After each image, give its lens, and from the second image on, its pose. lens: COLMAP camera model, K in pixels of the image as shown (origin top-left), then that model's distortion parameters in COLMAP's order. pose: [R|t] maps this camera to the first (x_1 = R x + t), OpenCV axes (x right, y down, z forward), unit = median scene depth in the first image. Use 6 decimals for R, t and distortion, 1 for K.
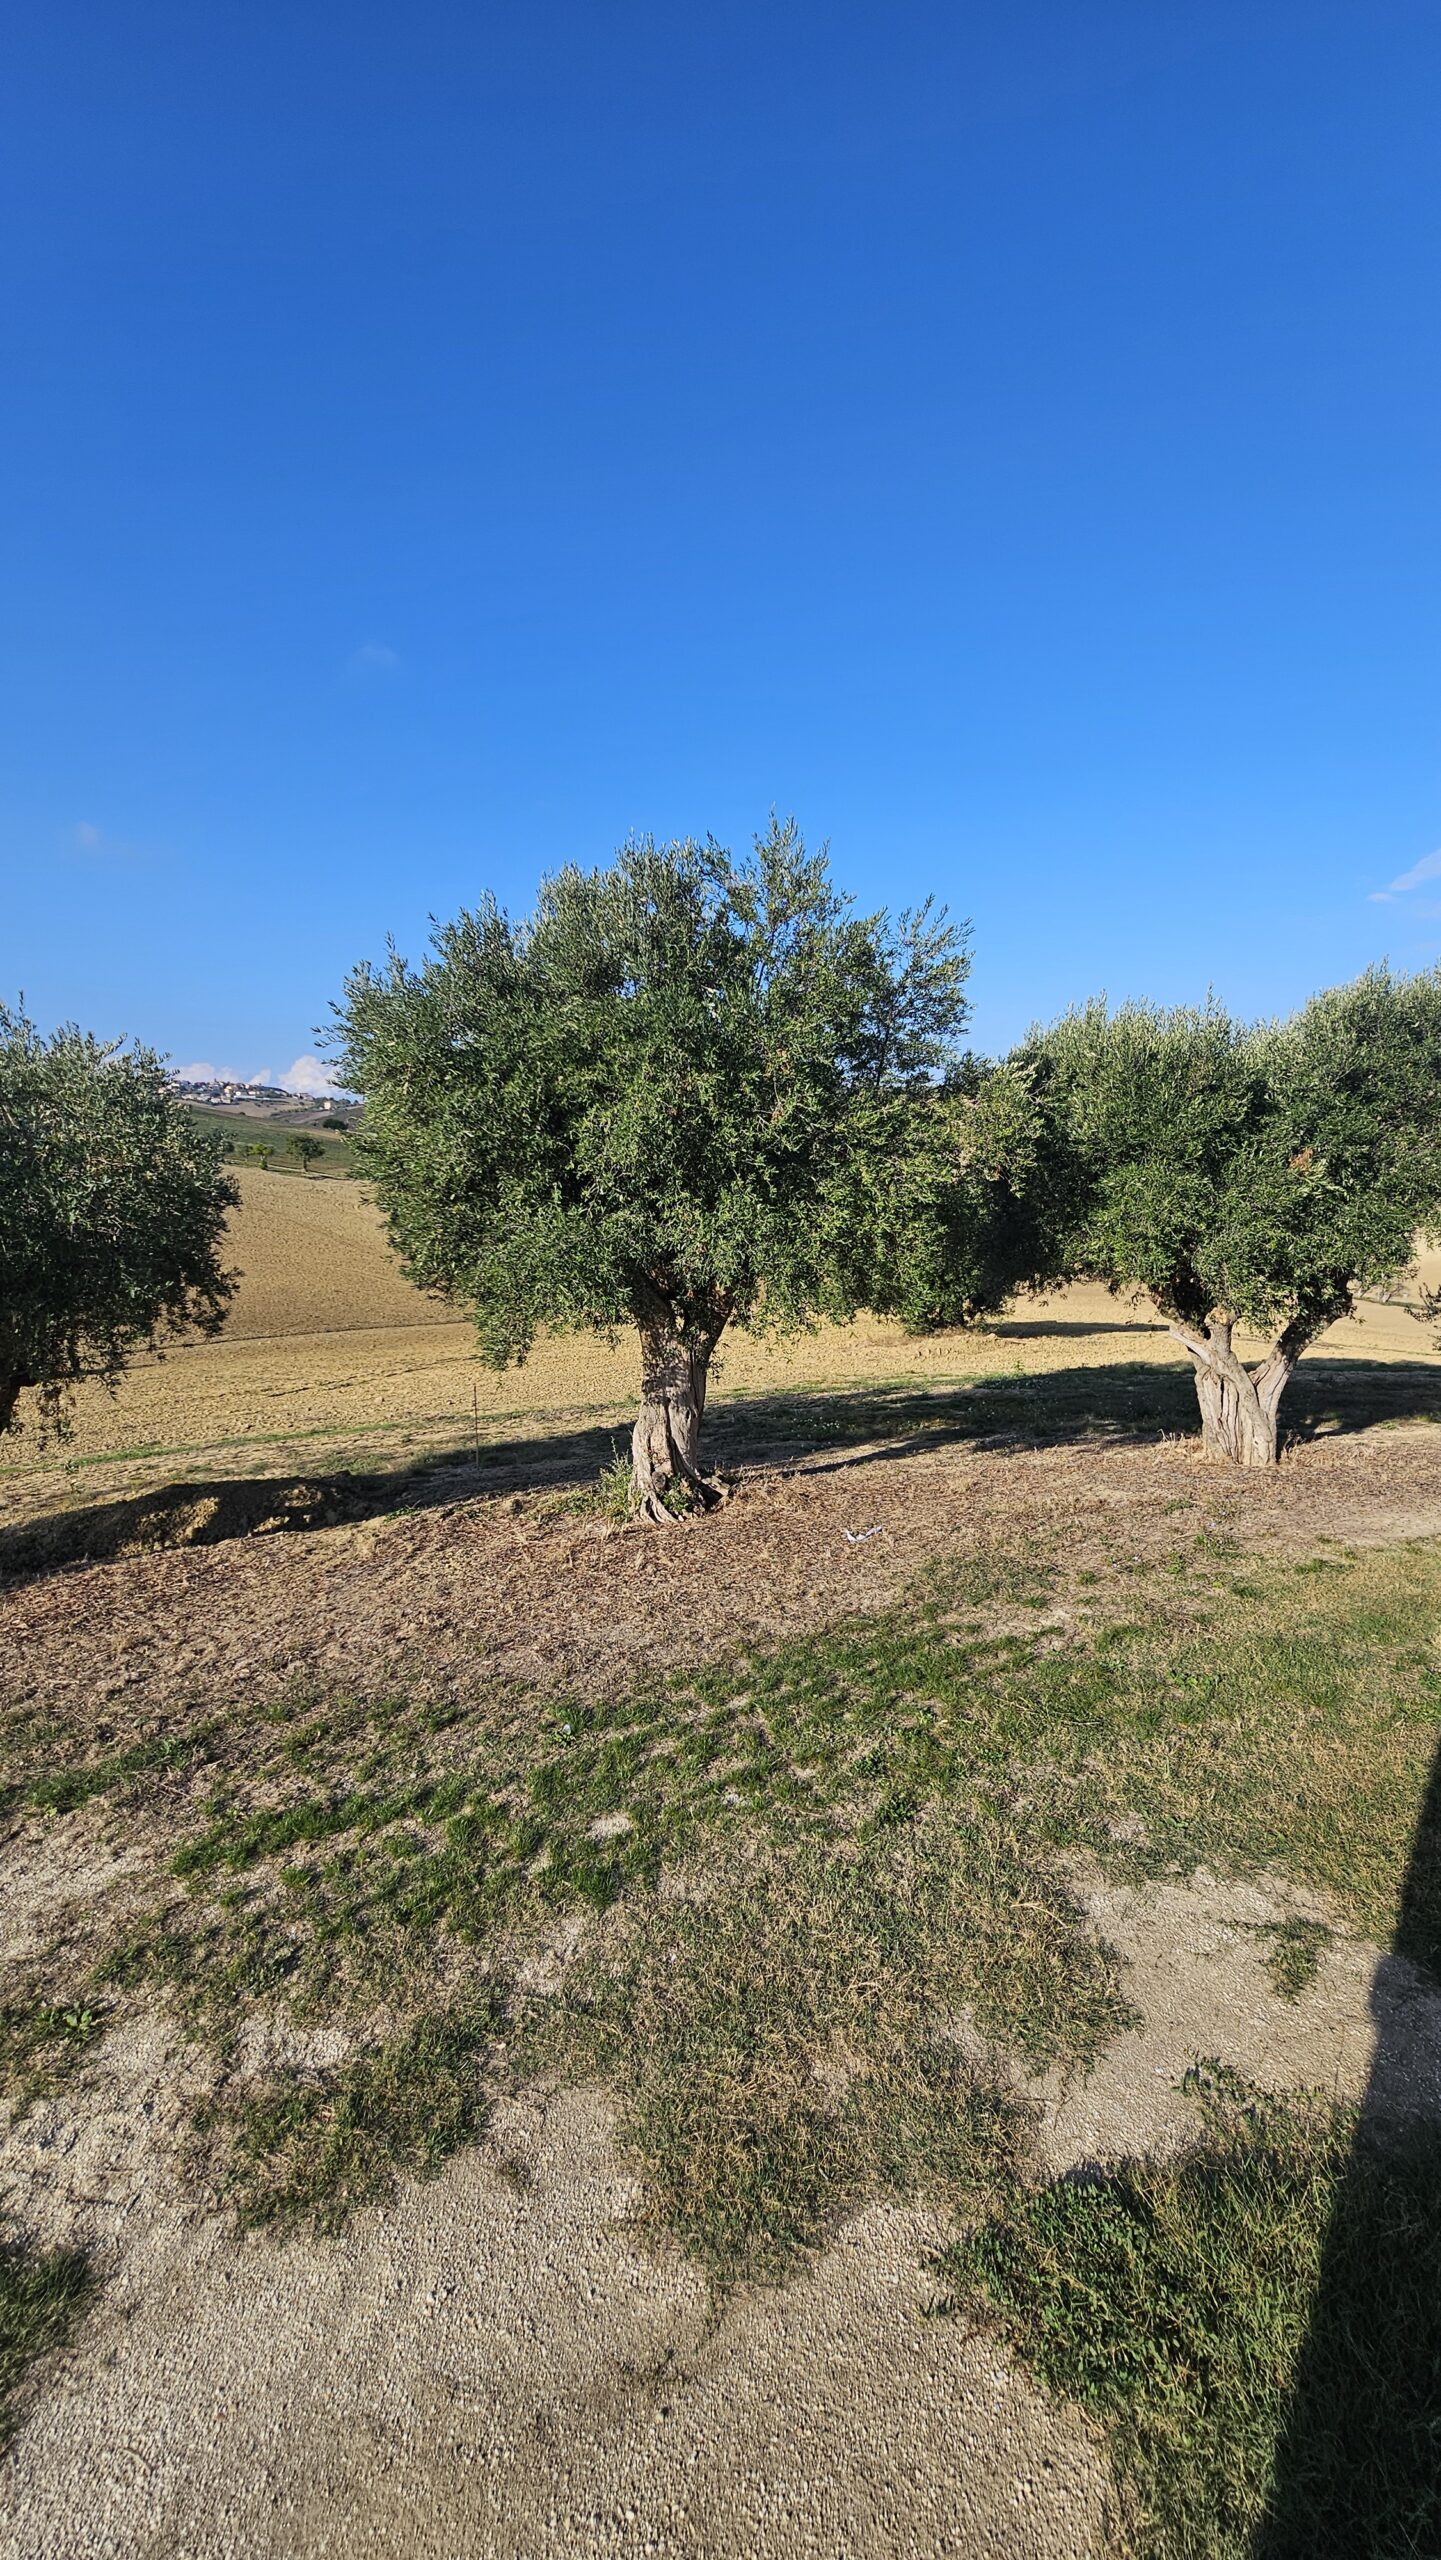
lens RADIAL K [[1043.3, 0, 706.9], [0, 1043.3, 1275.4], [0, 0, 1]] dist [-0.002064, -0.000068]
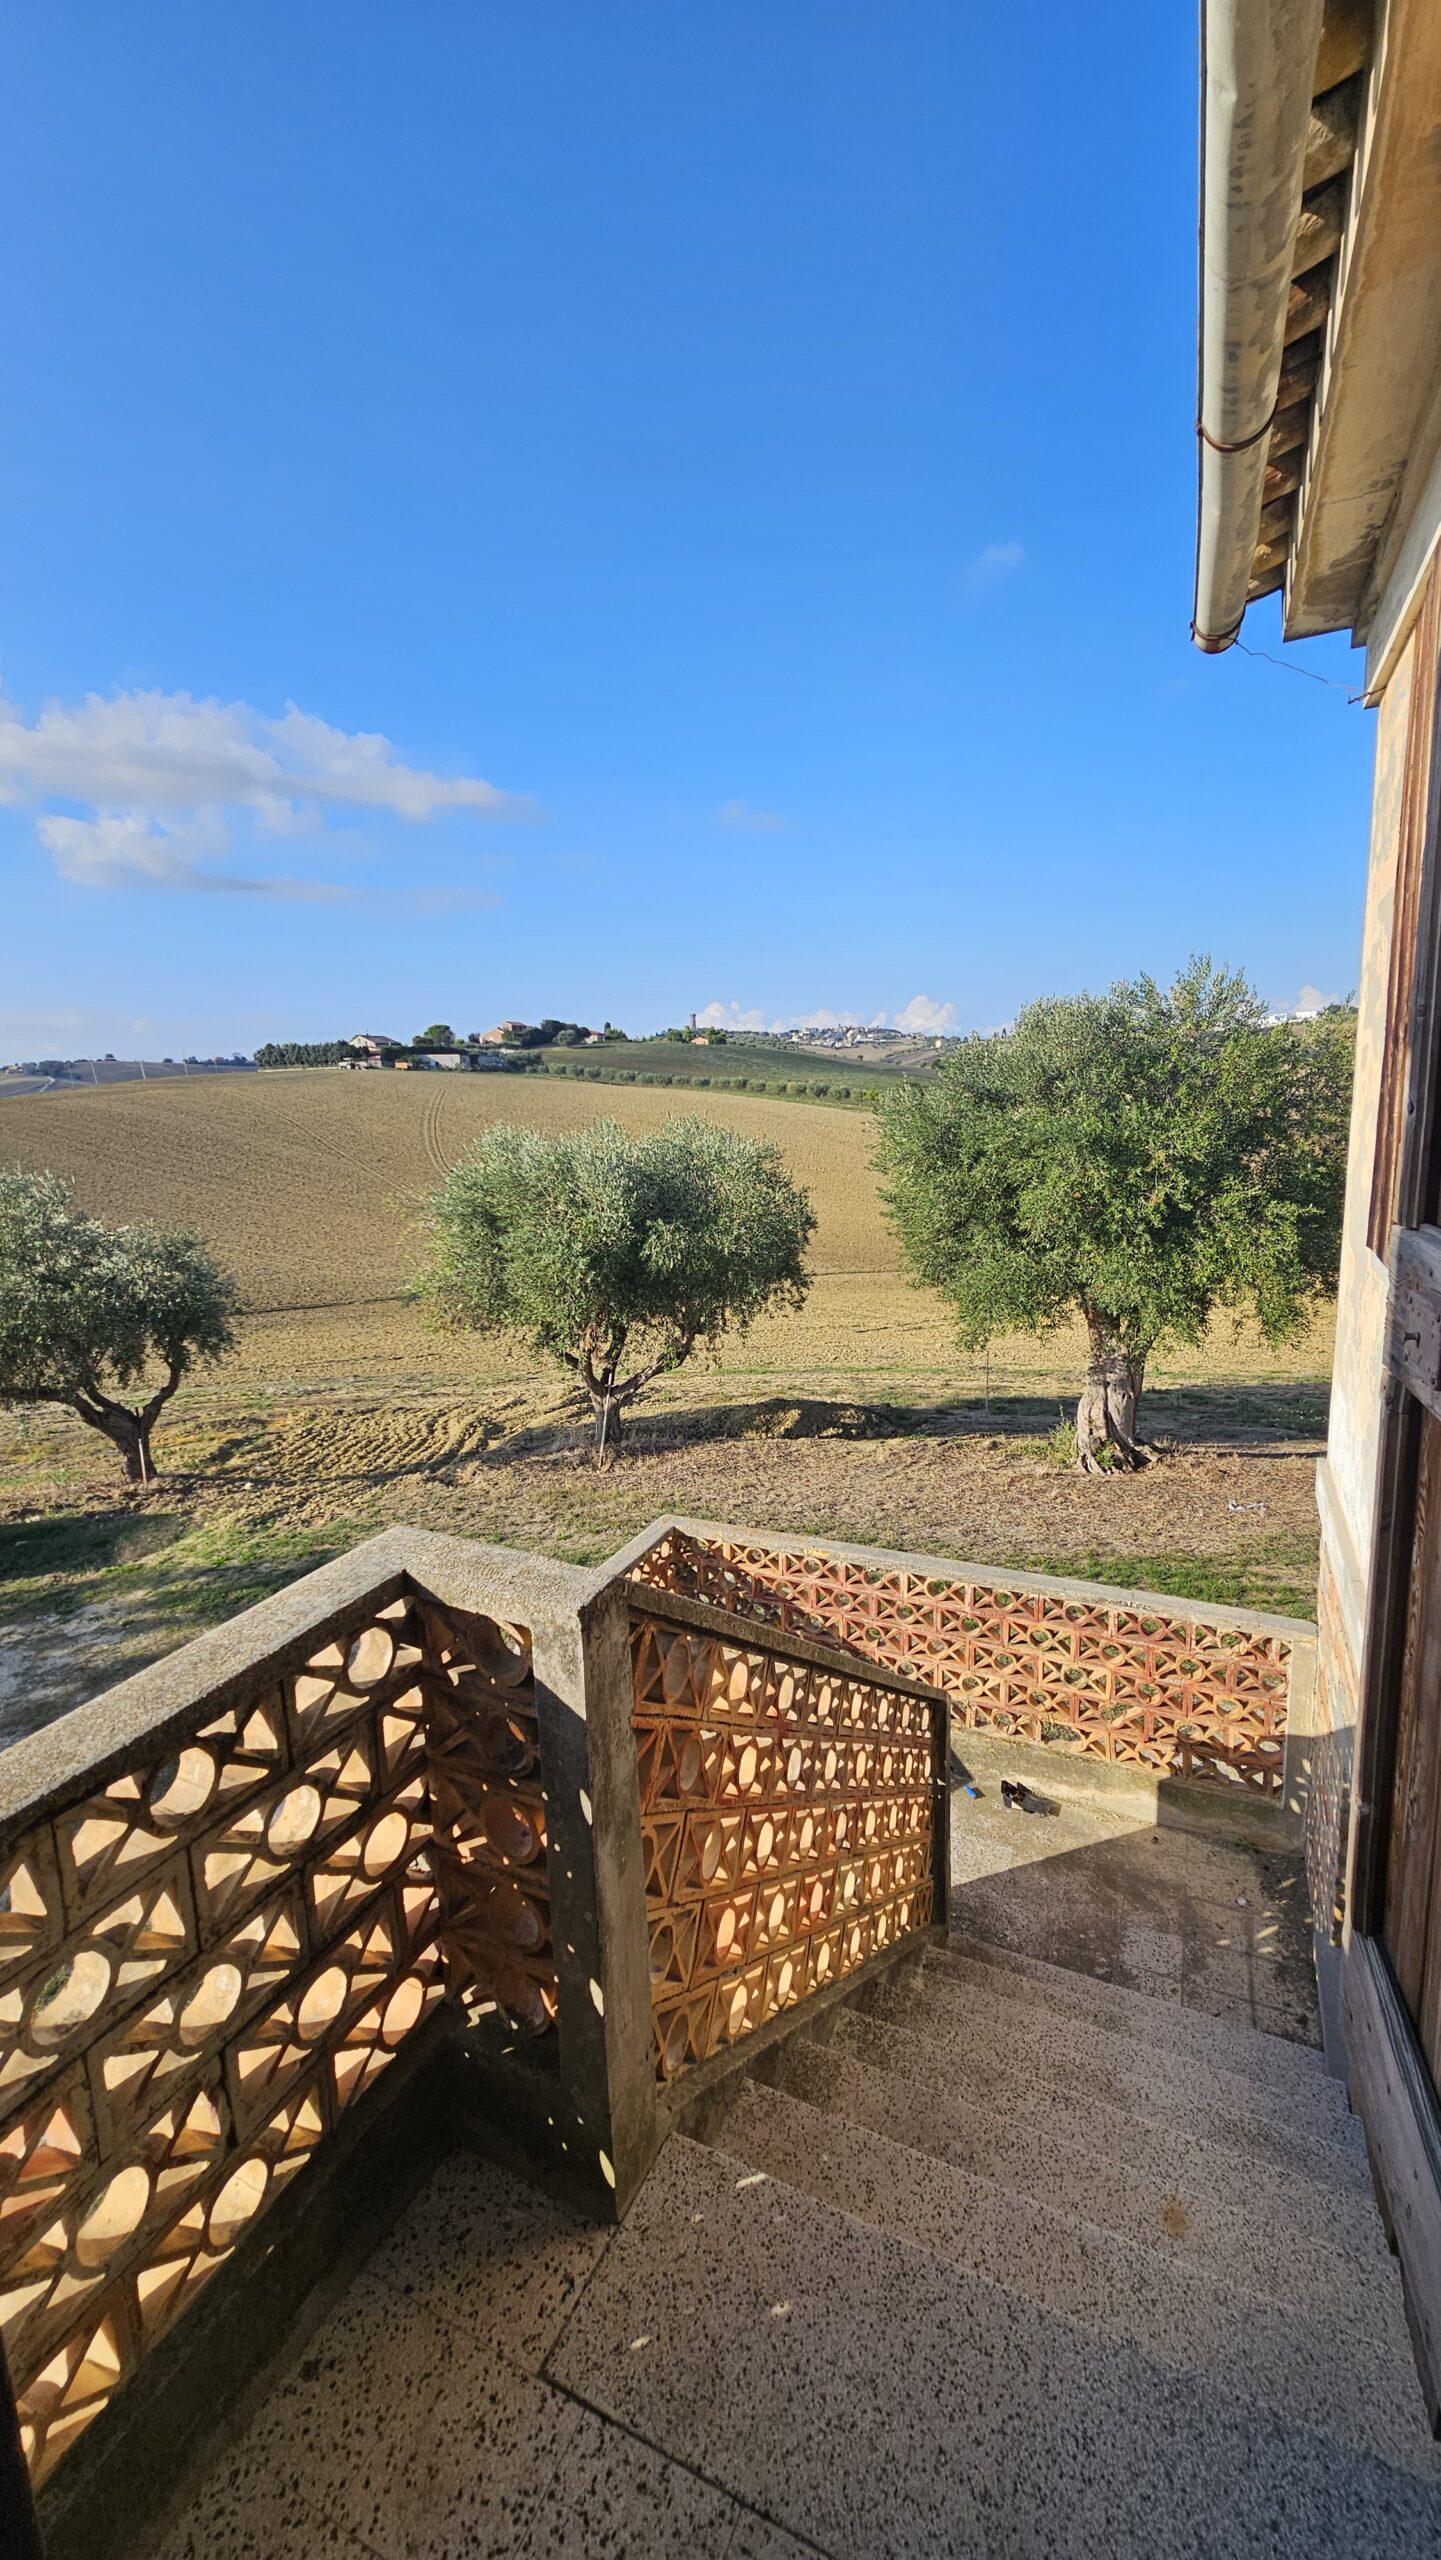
lens RADIAL K [[1043.3, 0, 719.7], [0, 1043.3, 1274.9], [0, 0, 1]] dist [-0.002064, -0.000068]
pose [[0.853380, 0.066367, -0.517048, 0.216077], [-0.035448, 0.996955, 0.069460, -0.090614], [0.520083, -0.040948, 0.853134, -0.372837]]
